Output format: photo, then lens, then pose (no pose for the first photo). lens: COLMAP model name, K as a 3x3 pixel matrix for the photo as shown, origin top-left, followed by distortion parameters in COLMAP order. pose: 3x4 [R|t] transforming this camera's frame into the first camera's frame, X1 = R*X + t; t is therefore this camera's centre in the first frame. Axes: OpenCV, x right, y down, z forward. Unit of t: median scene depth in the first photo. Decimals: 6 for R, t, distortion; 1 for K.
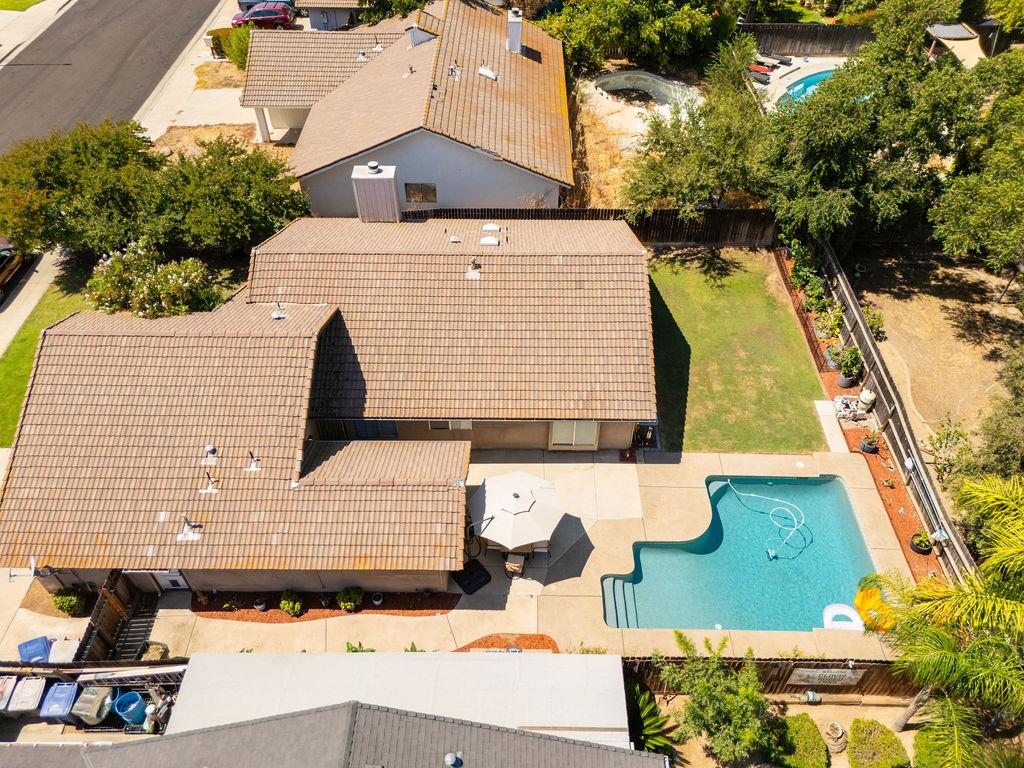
lens RADIAL K [[757.7, 0, 512.0], [0, 757.7, 384.0], [0, 0, 1]] dist [0.075584, -0.064403]
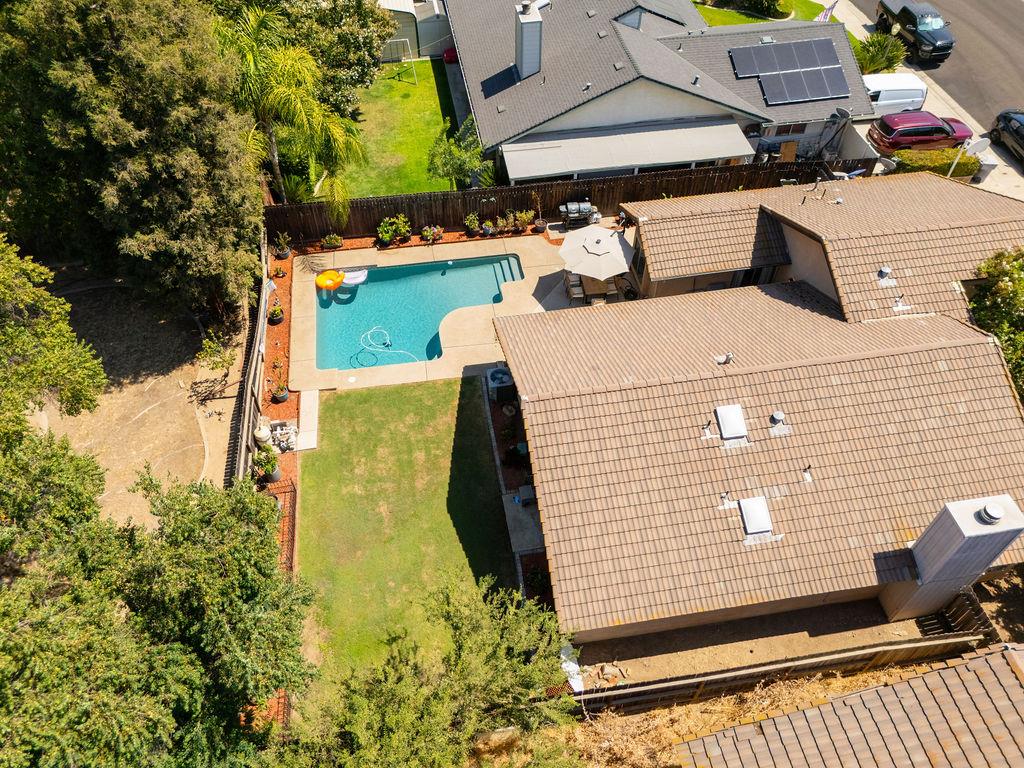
lens RADIAL K [[757.7, 0, 512.0], [0, 757.7, 384.0], [0, 0, 1]] dist [0.075584, -0.064403]
pose [[-0.984846, 0.135445, -0.108317, 0.265346], [-0.118383, -0.068588, 0.990596, -0.930617], [0.126742, 0.988408, 0.083583, 0.919440]]
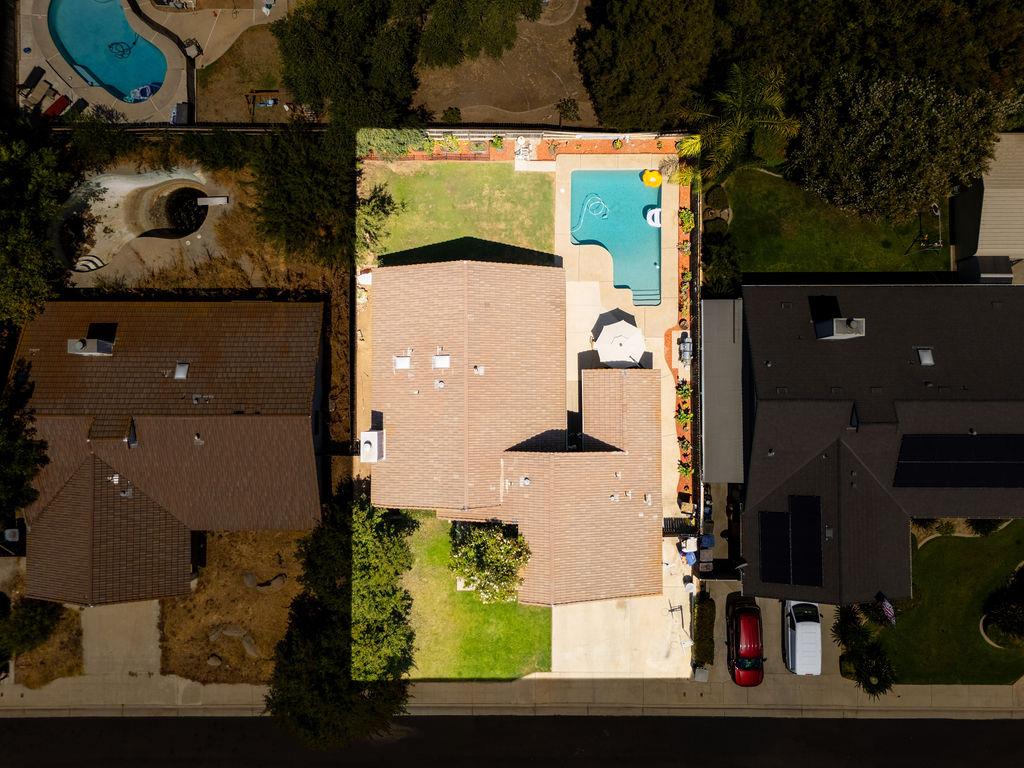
lens RADIAL K [[757.7, 0, 512.0], [0, 757.7, 384.0], [0, 0, 1]] dist [0.075584, -0.064403]
pose [[-0.011757, -0.999724, 0.020358, -0.111247], [0.709718, 0.005999, 0.704460, -1.209098], [-0.704388, 0.022730, 0.709452, -0.175685]]
